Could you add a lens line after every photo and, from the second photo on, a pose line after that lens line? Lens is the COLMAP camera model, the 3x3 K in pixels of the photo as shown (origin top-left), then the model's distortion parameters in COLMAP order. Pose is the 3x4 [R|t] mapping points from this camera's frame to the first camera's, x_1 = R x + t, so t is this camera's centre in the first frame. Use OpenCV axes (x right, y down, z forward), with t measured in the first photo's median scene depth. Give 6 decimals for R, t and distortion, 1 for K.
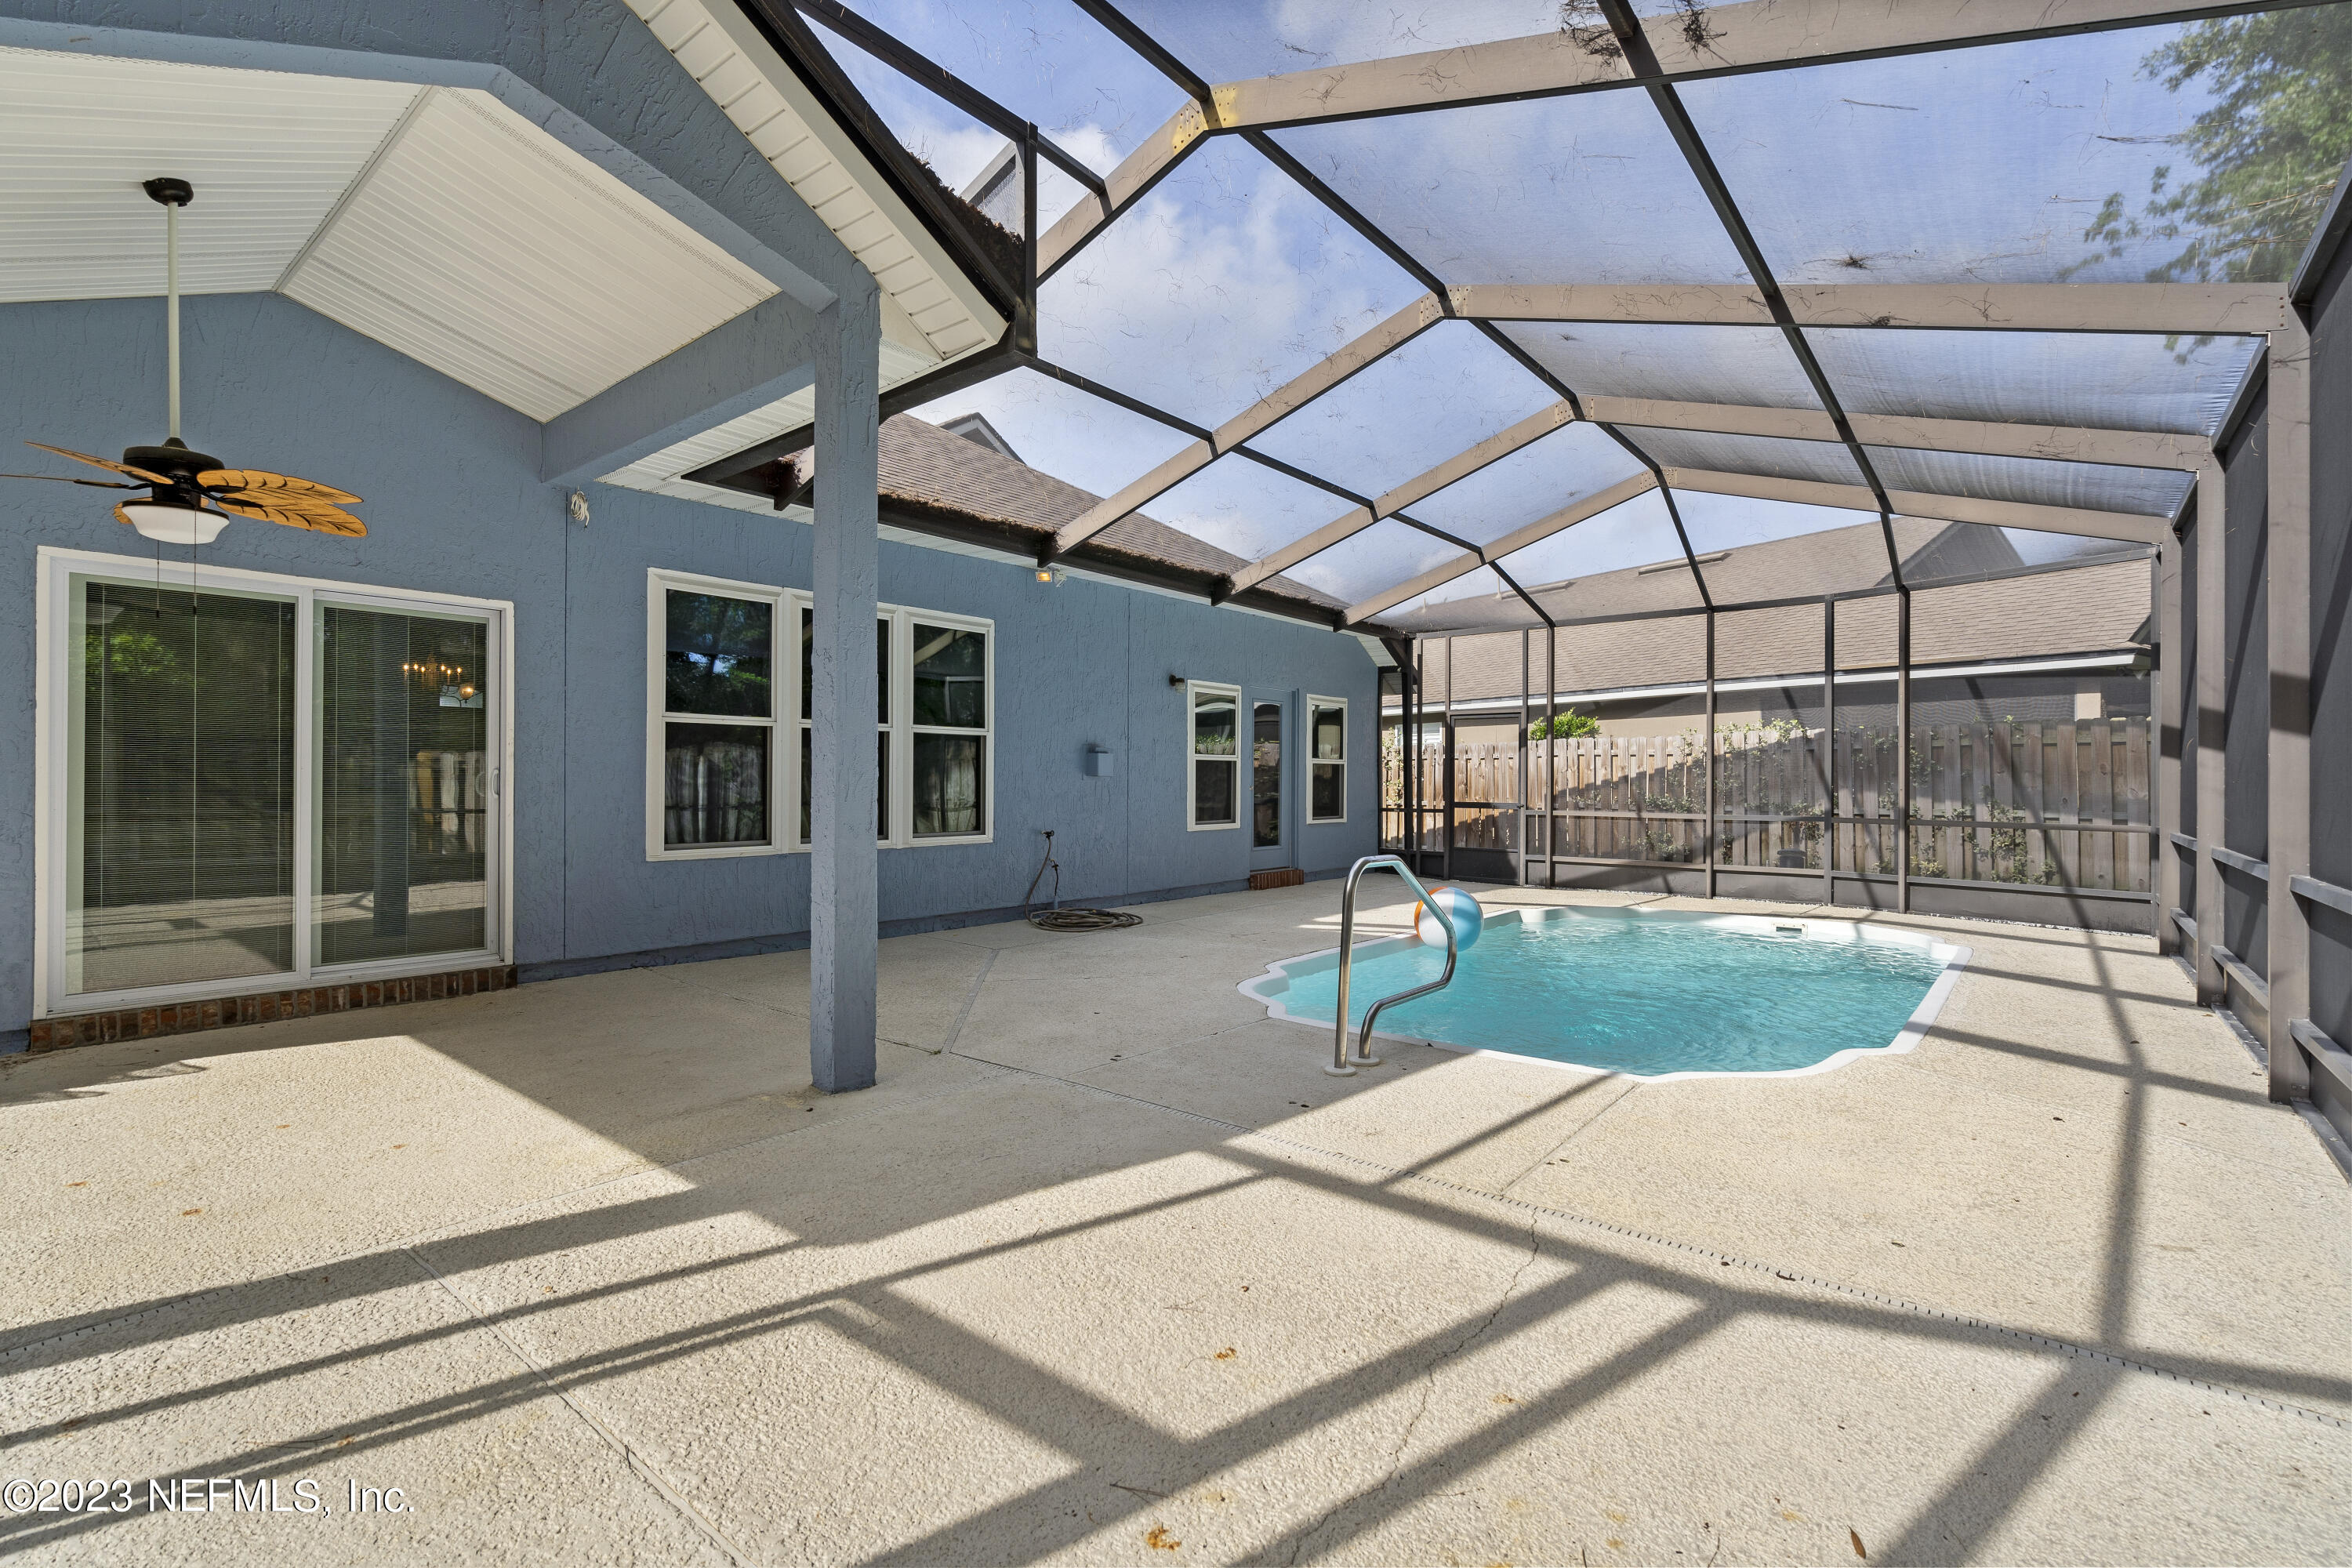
lens RADIAL K [[1055.6, 0, 1177.3], [0, 1055.6, 782.9], [0, 0, 1]] dist [-0.000733, -0.000401]
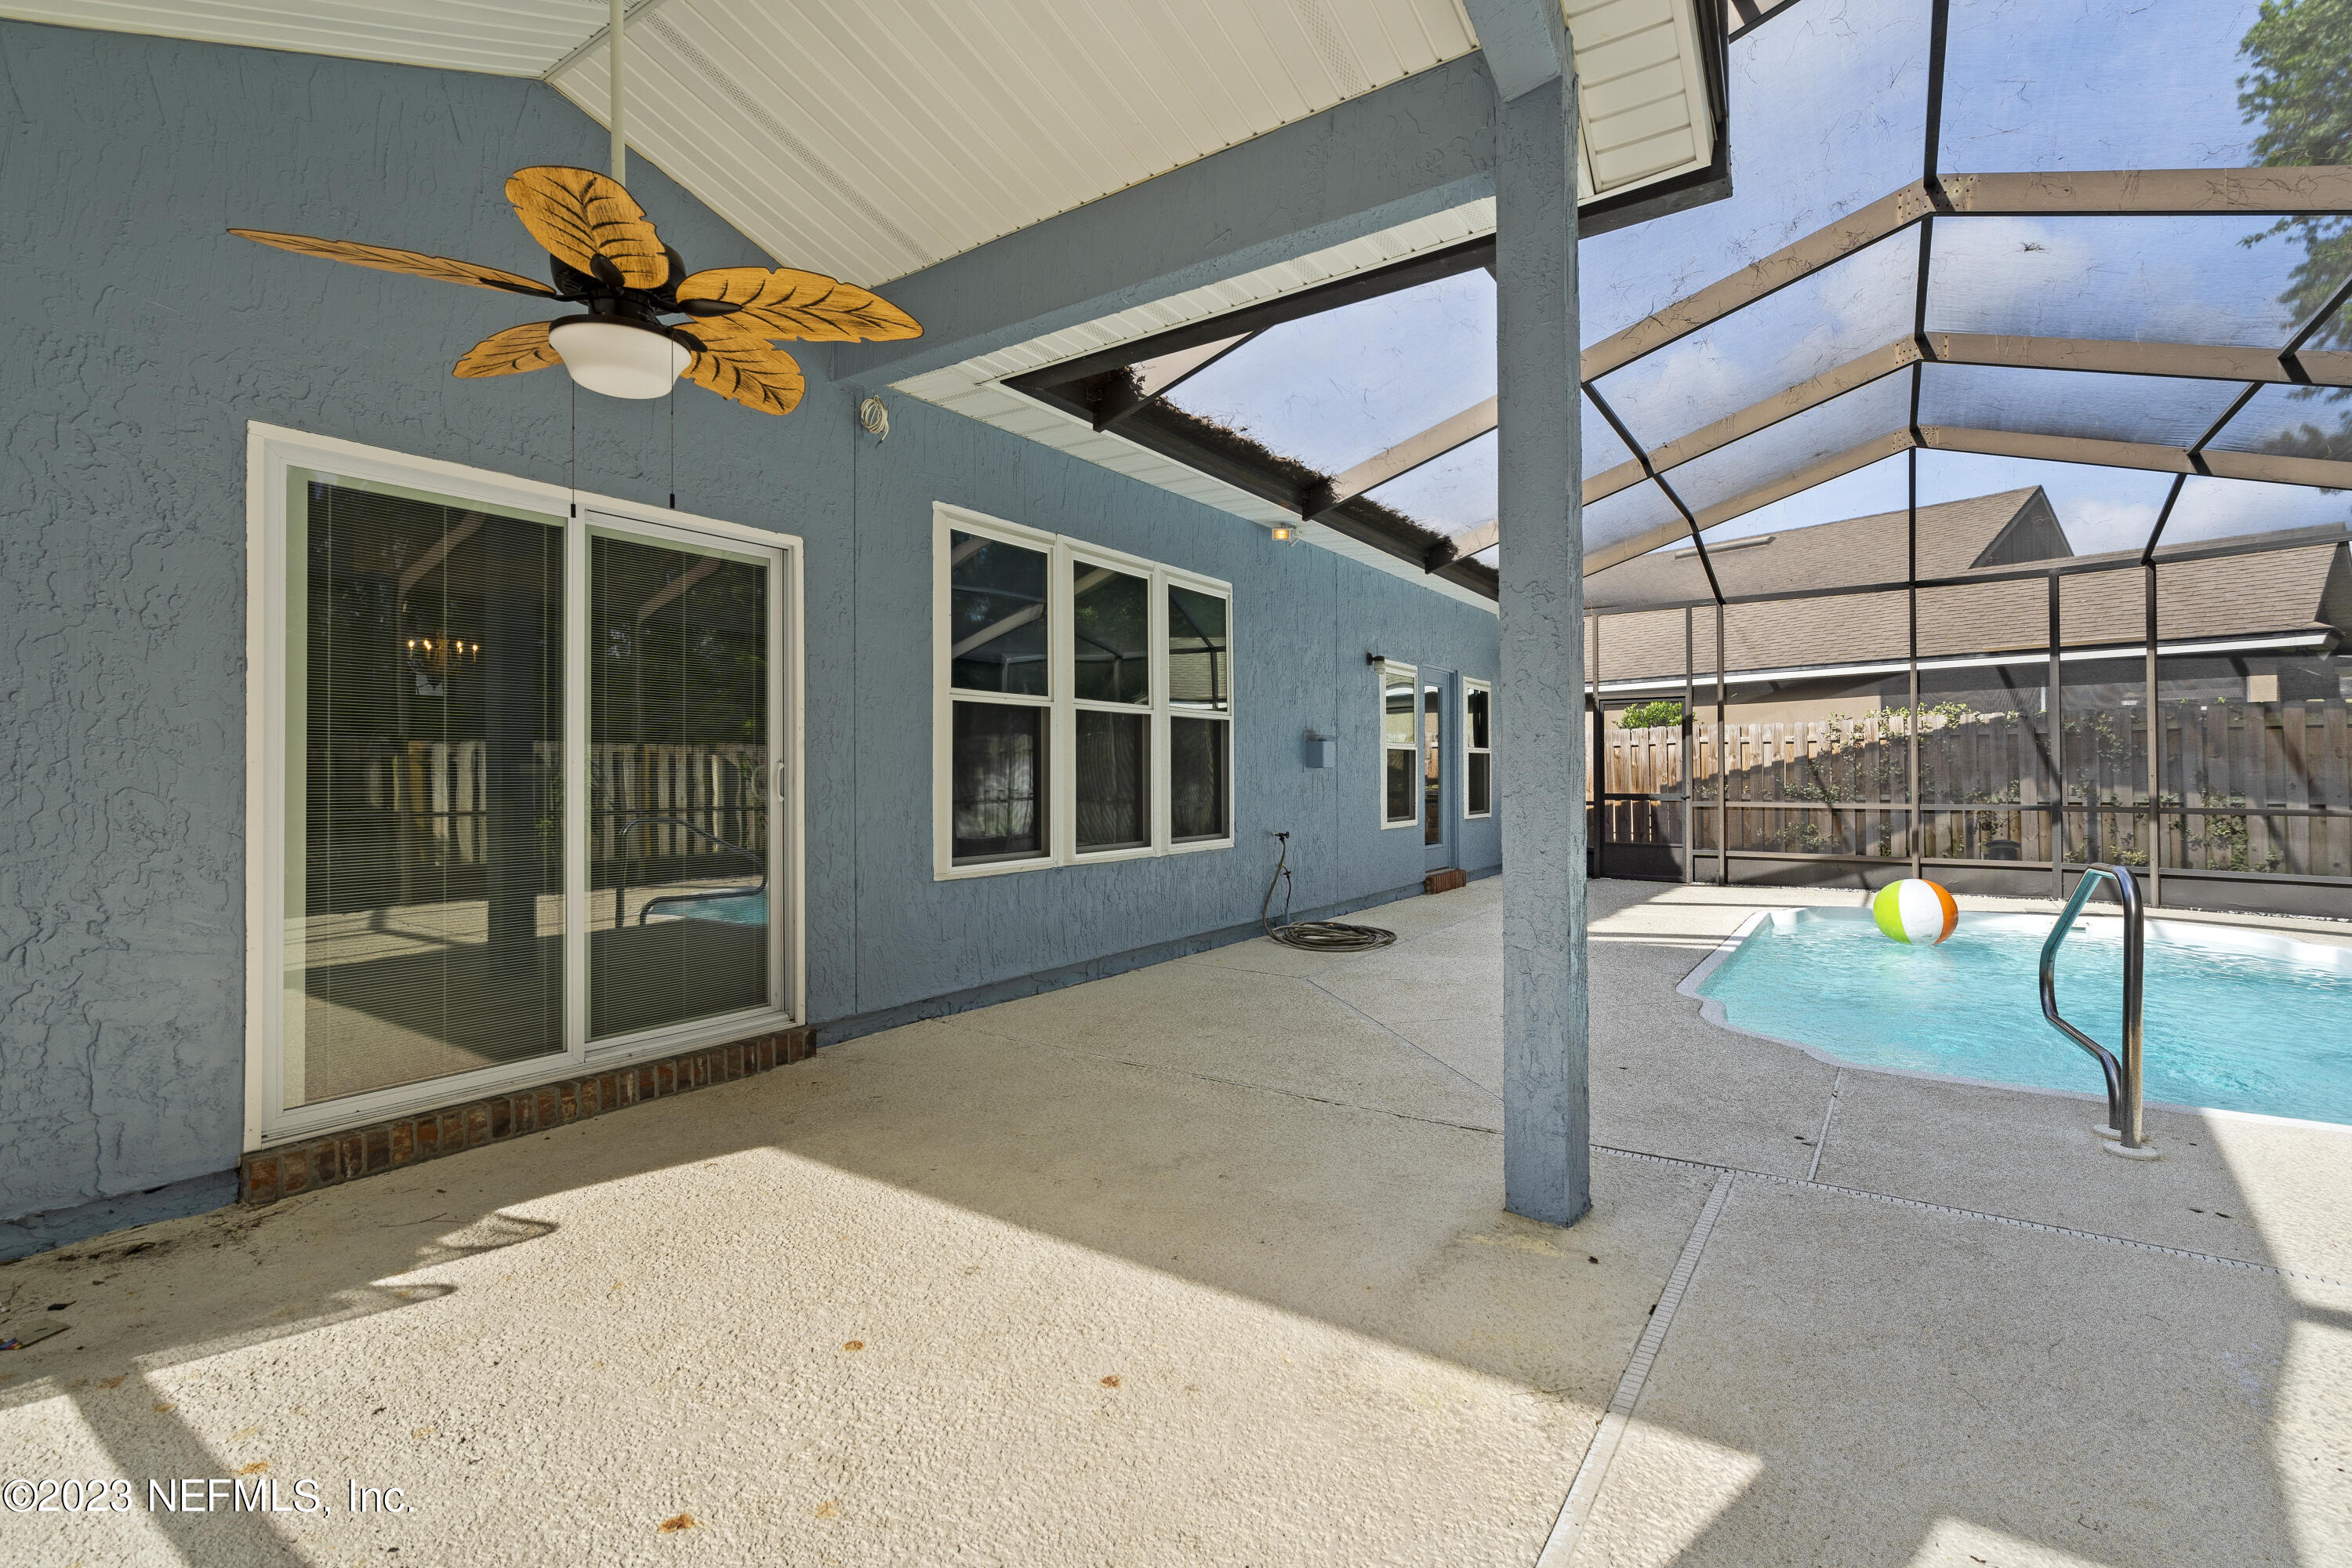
lens RADIAL K [[1070.9, 0, 1173.8], [0, 1070.9, 768.2], [0, 0, 1]] dist [-0.001784, 0.000405]
pose [[0.995656, -0.007848, 0.092780, -0.361378], [0.008607, 0.999933, -0.007782, -0.000475], [-0.092713, 0.008547, 0.995656, 0.183340]]
